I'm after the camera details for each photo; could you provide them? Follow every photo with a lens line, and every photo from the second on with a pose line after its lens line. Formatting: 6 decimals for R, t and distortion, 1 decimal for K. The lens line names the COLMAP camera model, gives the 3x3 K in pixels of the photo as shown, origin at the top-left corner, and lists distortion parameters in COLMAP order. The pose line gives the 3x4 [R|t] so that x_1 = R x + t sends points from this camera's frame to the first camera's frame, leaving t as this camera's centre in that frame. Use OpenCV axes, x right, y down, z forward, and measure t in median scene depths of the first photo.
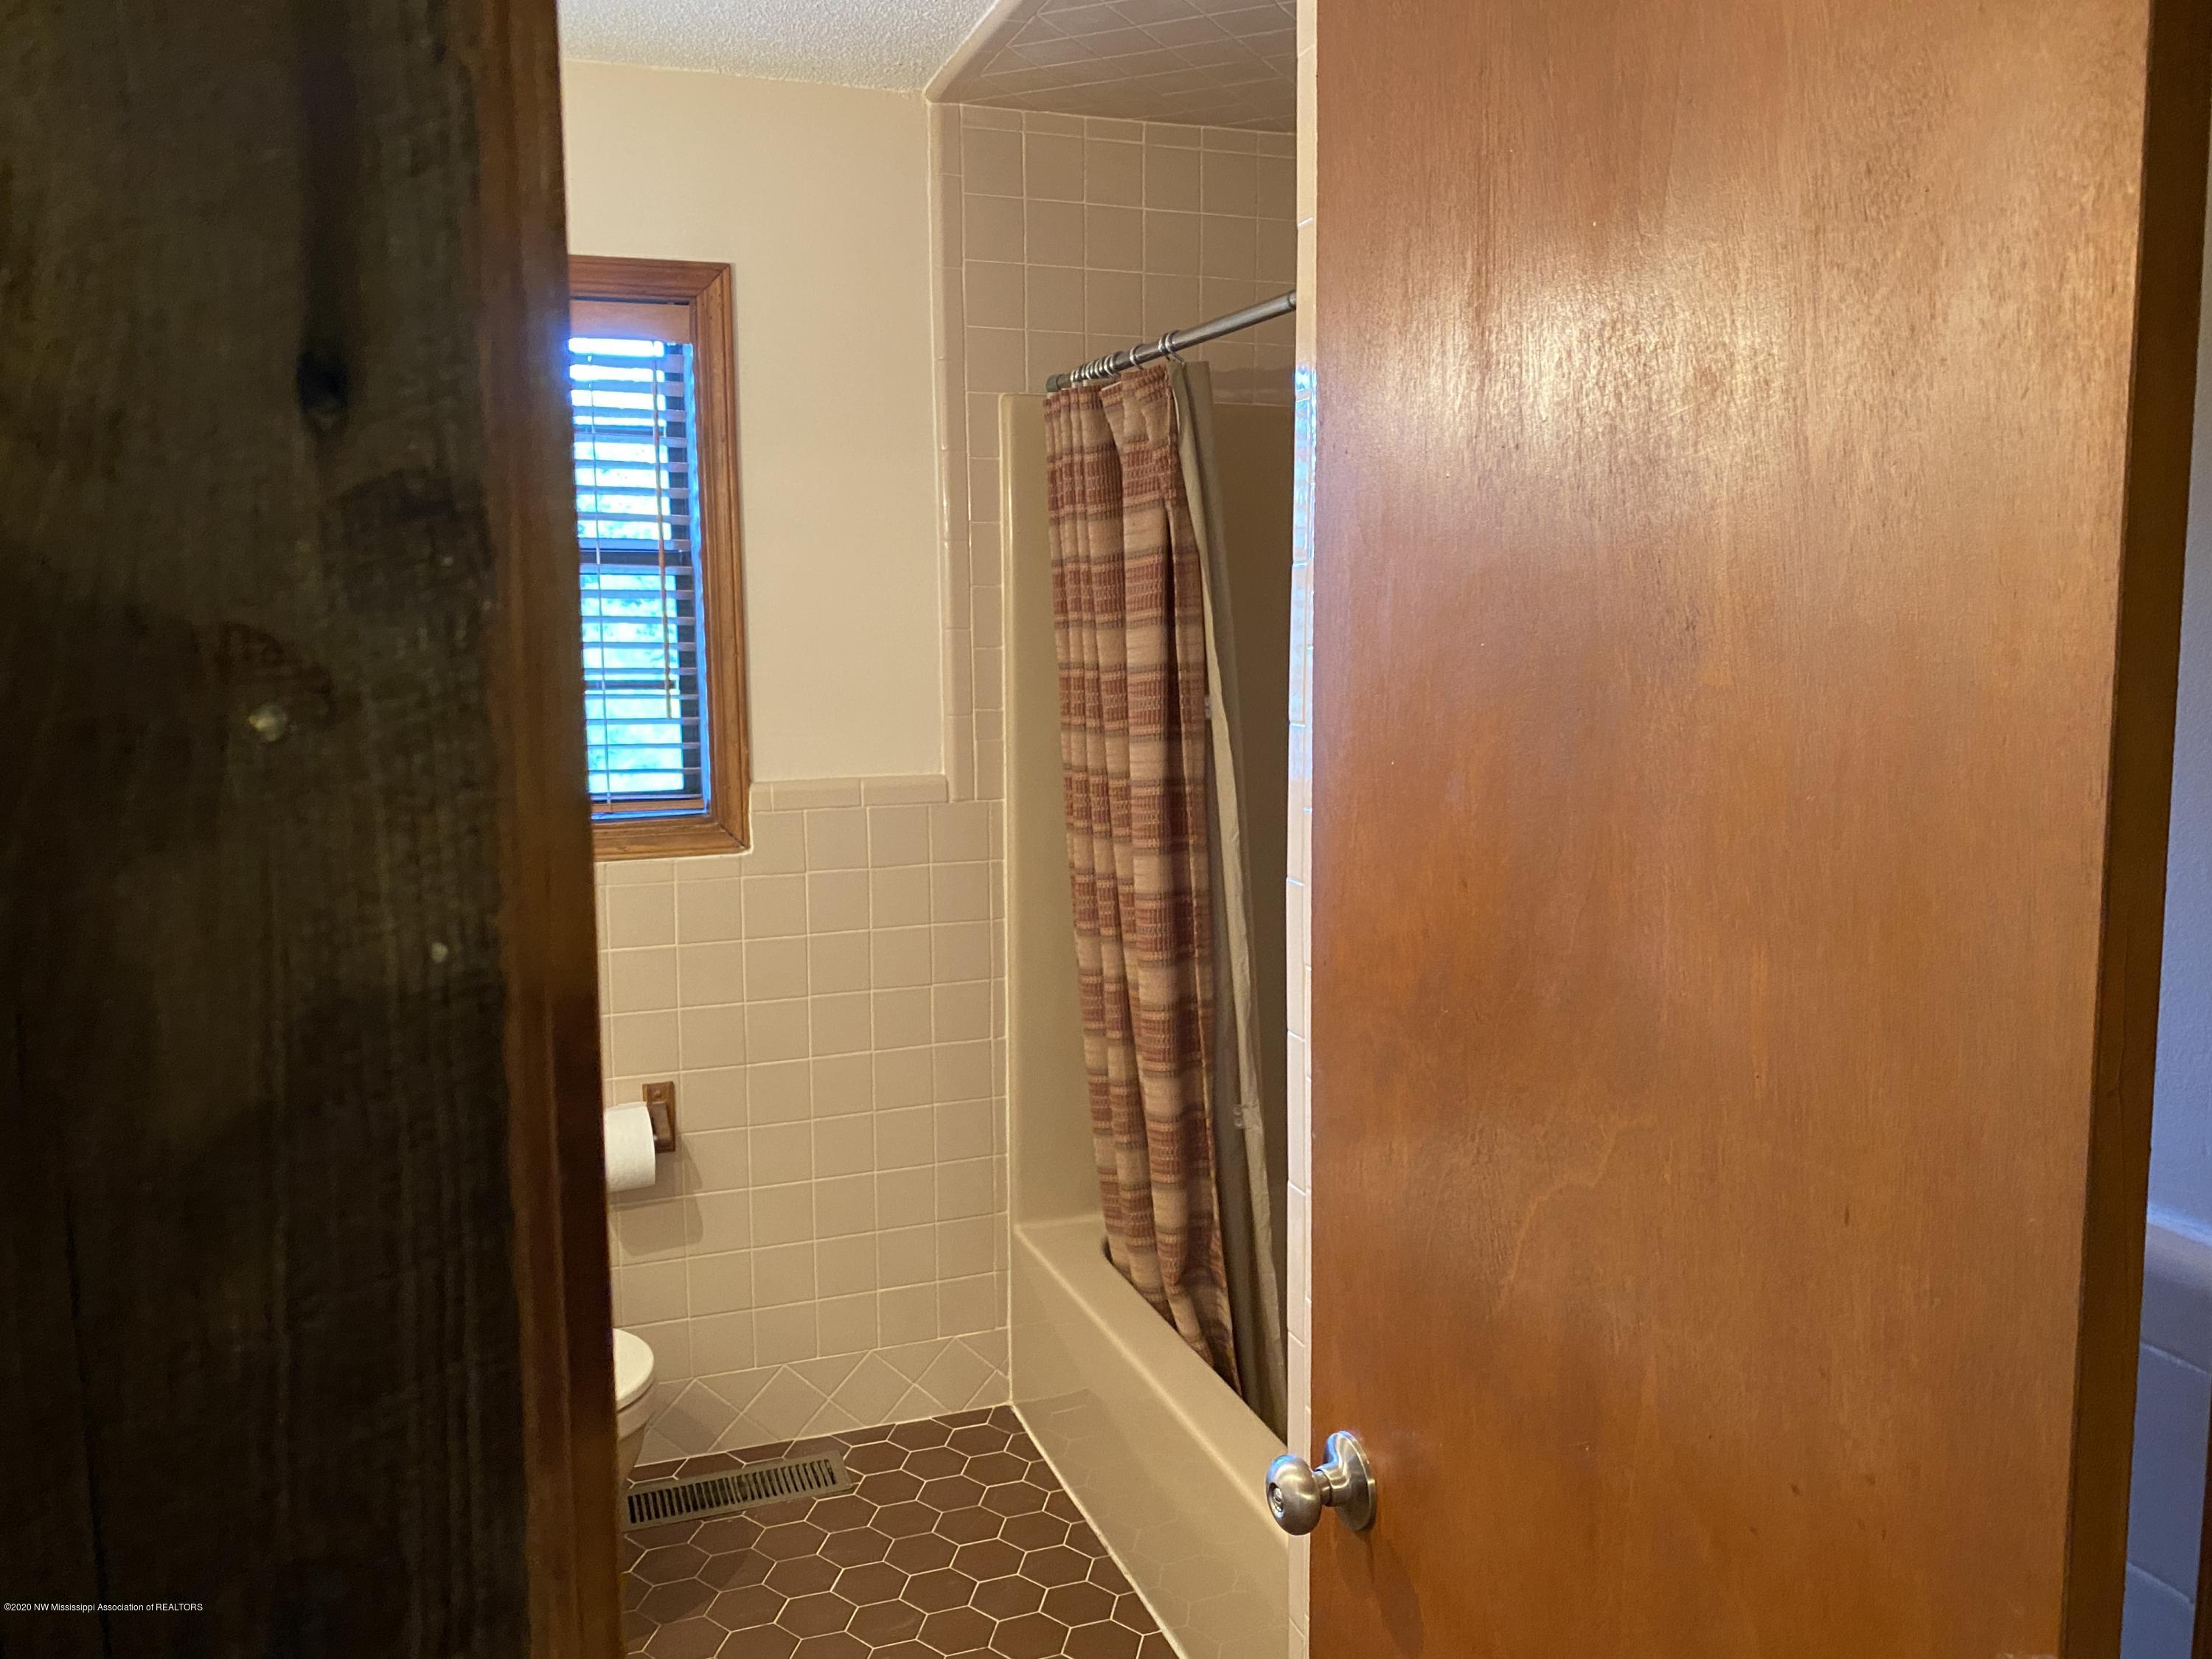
lens RADIAL K [[1692.8, 0, 1114.9], [0, 1692.8, 833.7], [0, 0, 1]] dist [0.017524, -0.016156]
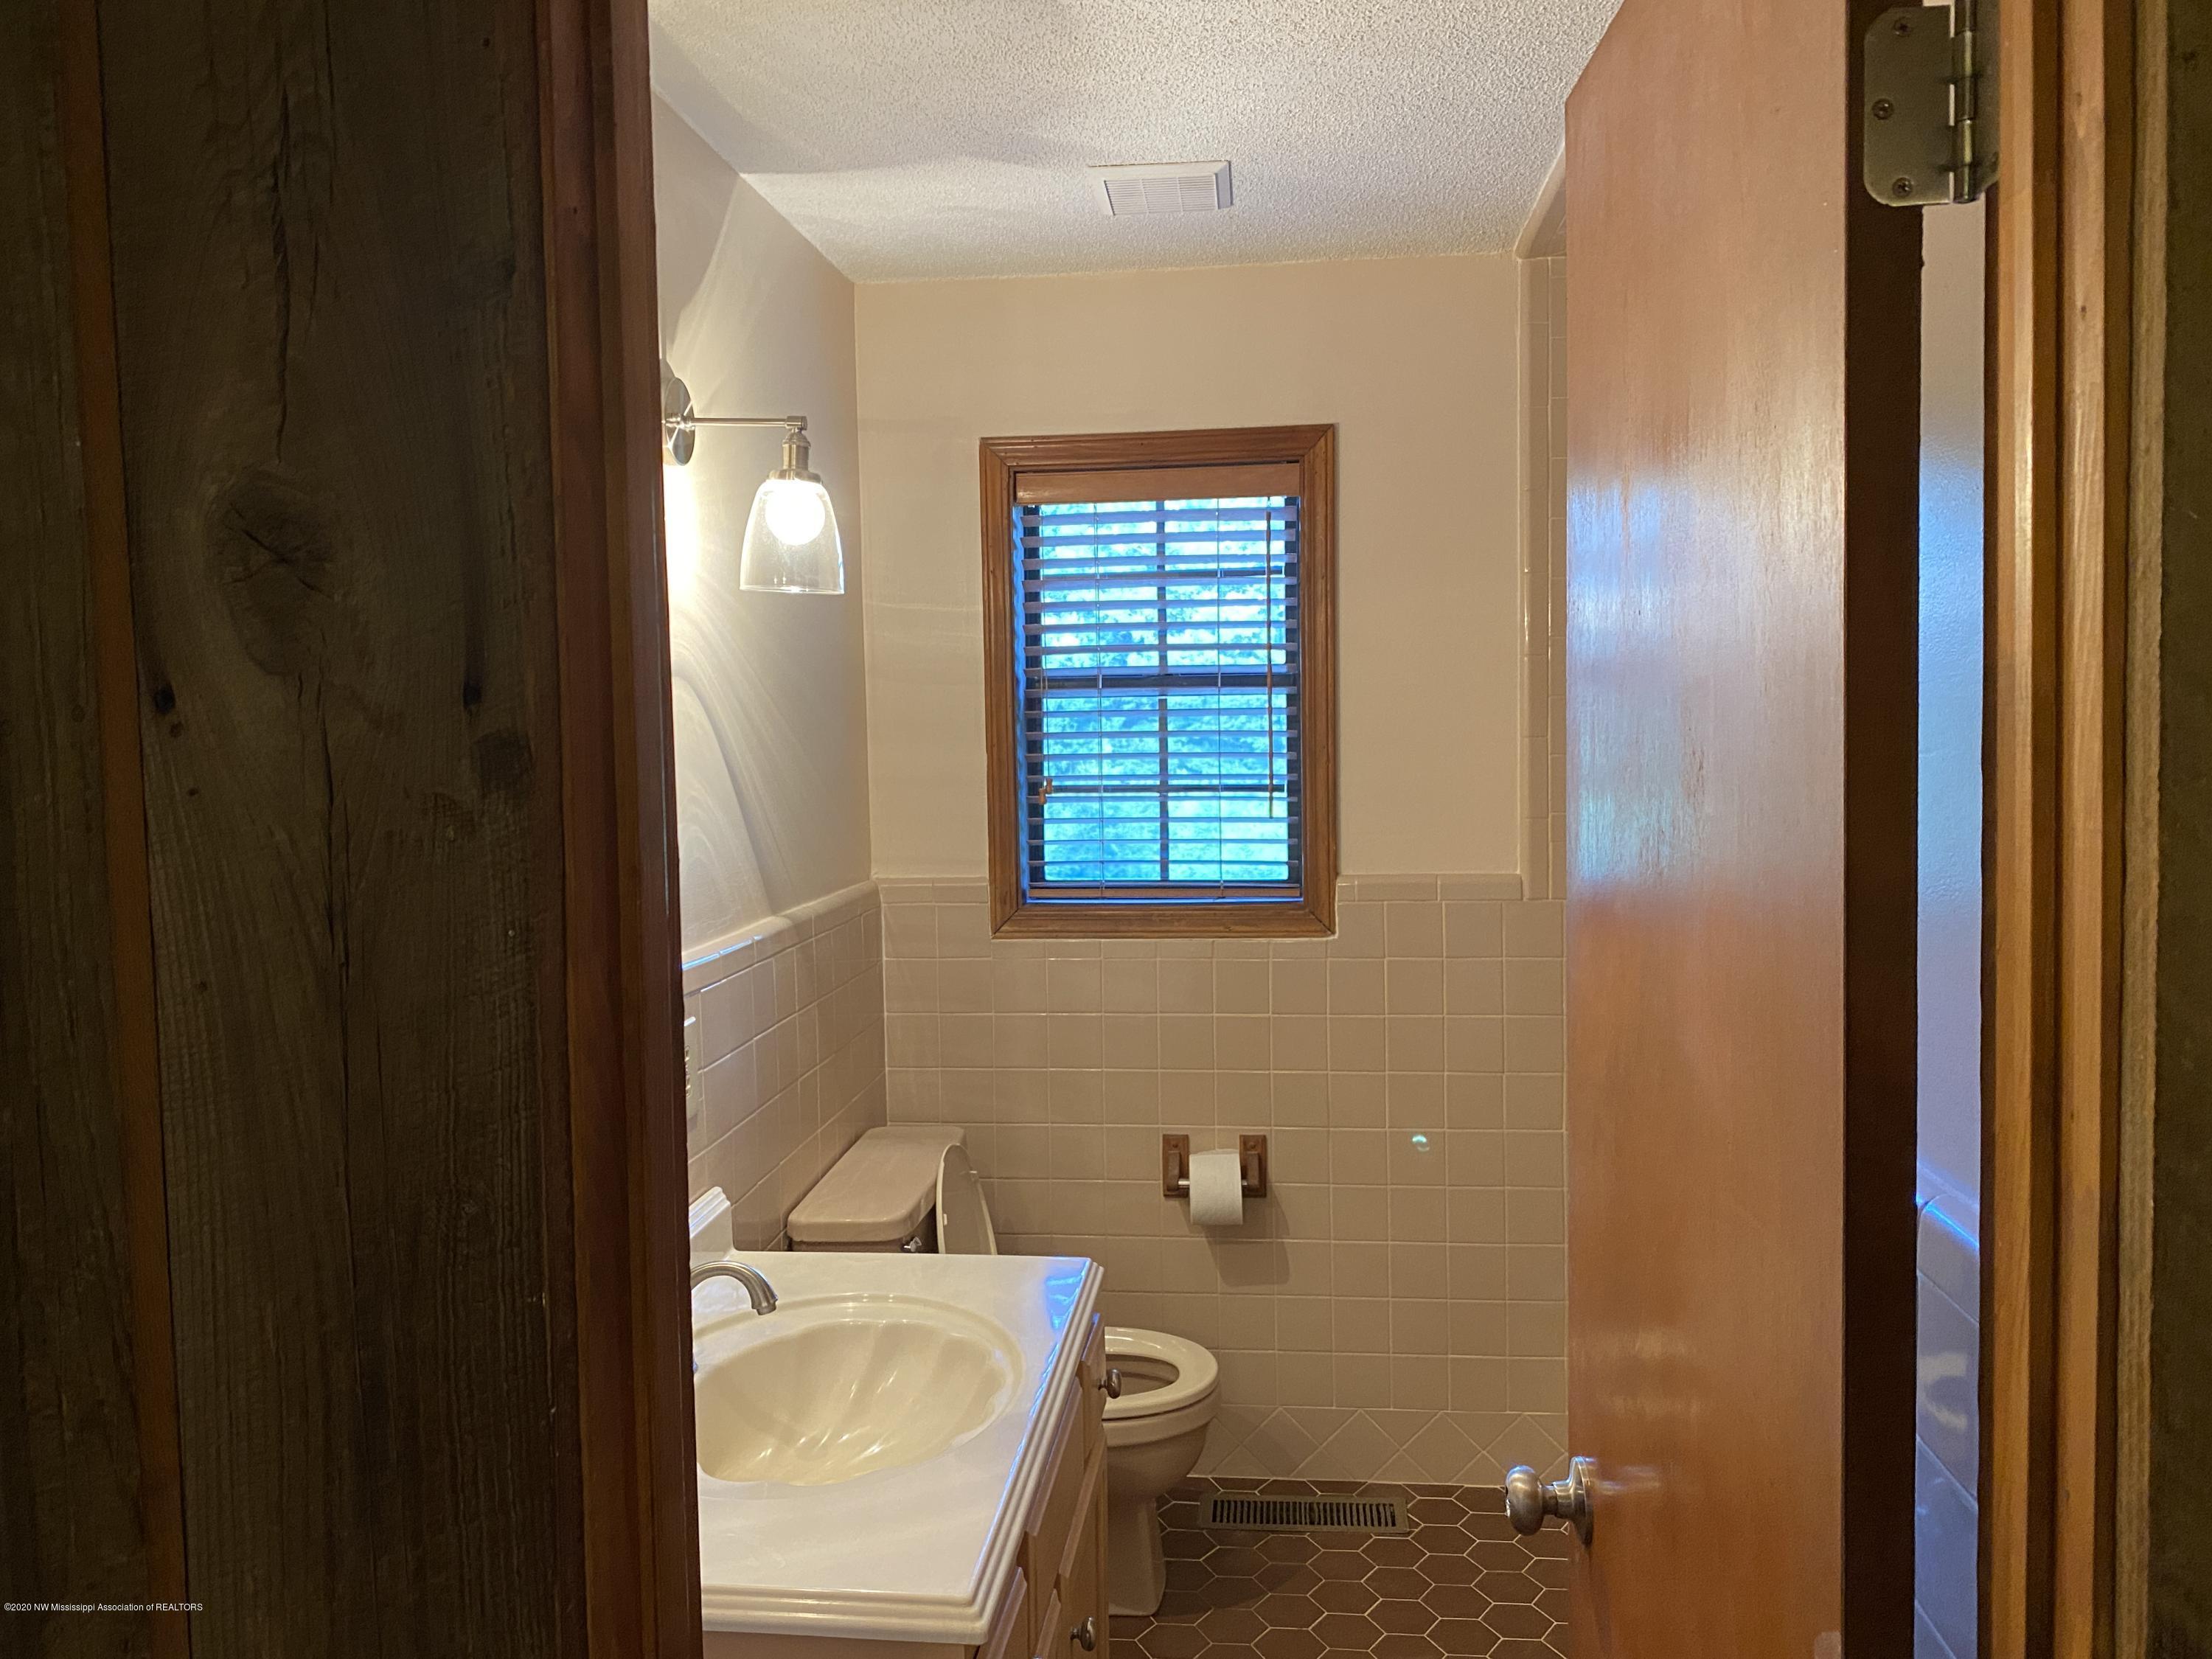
lens RADIAL K [[1692.8, 0, 1100.2], [0, 1692.8, 821.3], [0, 0, 1]] dist [0.017524, -0.016156]
pose [[0.894062, 0.011669, -0.447790, 0.148451], [-0.040036, 0.997741, -0.053937, 0.001151], [0.446150, 0.066151, 0.892510, -0.078780]]
